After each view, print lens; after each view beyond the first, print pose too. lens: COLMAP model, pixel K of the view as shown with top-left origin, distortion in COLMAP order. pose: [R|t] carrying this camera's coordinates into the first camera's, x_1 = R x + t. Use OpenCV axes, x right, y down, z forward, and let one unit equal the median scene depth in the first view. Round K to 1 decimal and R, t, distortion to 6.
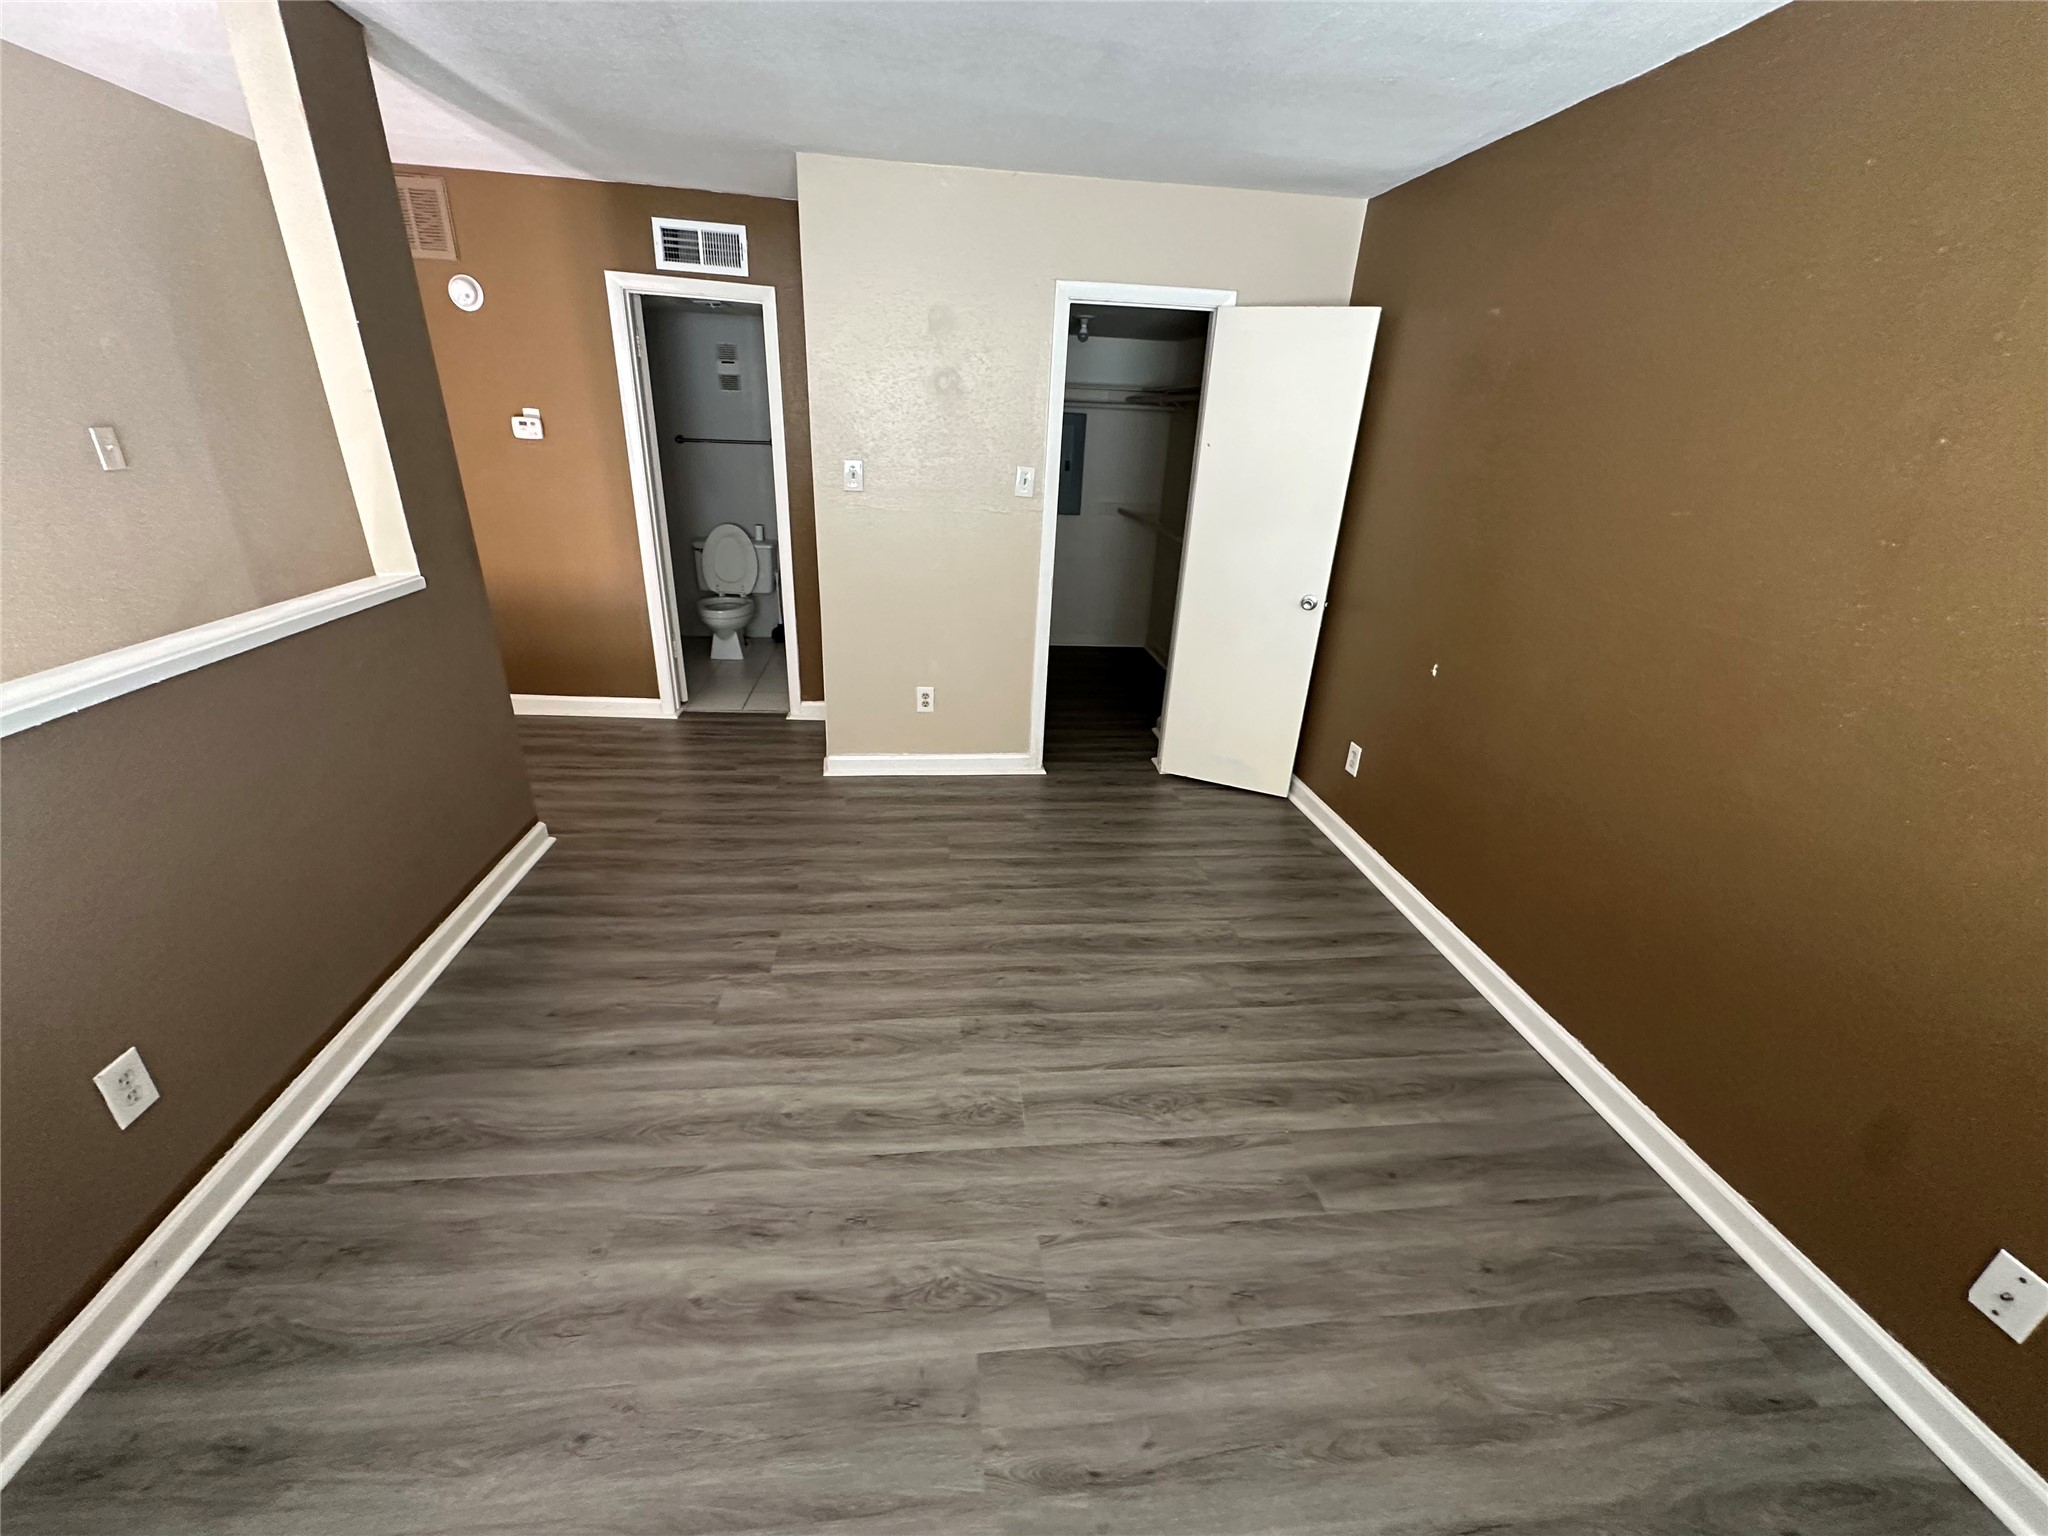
lens RADIAL K [[818.2, 0, 1021.1], [0, 818.2, 765.5], [0, 0, 1]] dist [-0.003388, 0.000418]
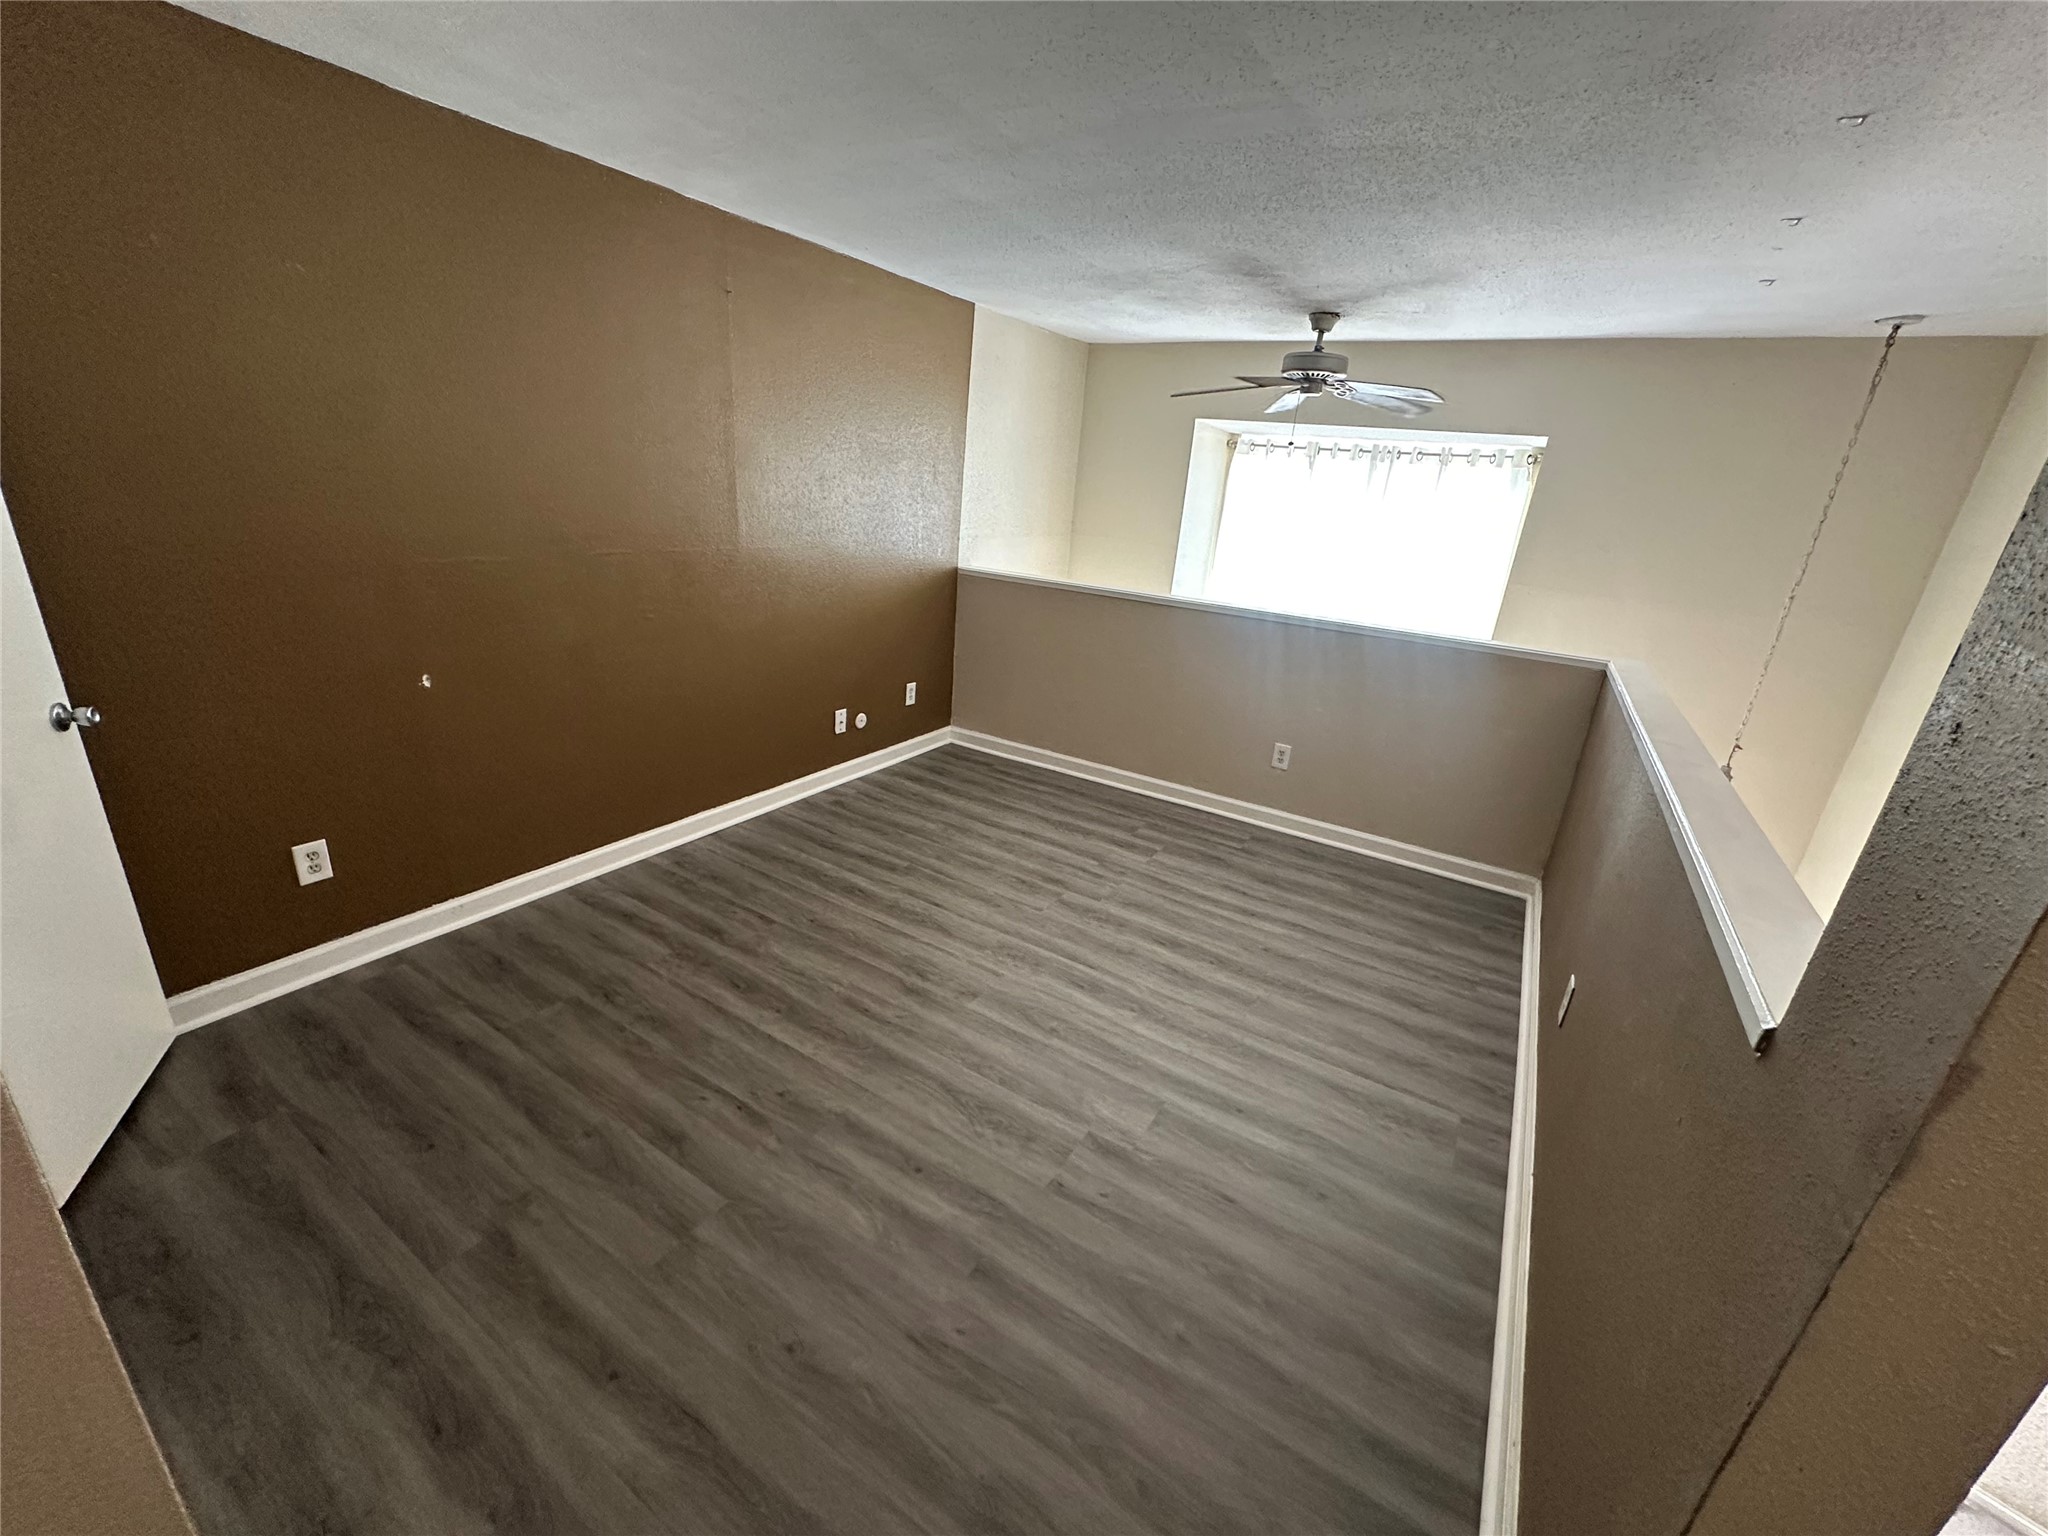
lens RADIAL K [[818.2, 0, 1021.1], [0, 818.2, 765.5], [0, 0, 1]] dist [-0.003388, 0.000418]
pose [[-0.772076, -0.308410, 0.555681, -0.673010], [0.141603, 0.768897, 0.623495, -0.648133], [-0.619554, 0.560072, -0.549975, 1.433607]]
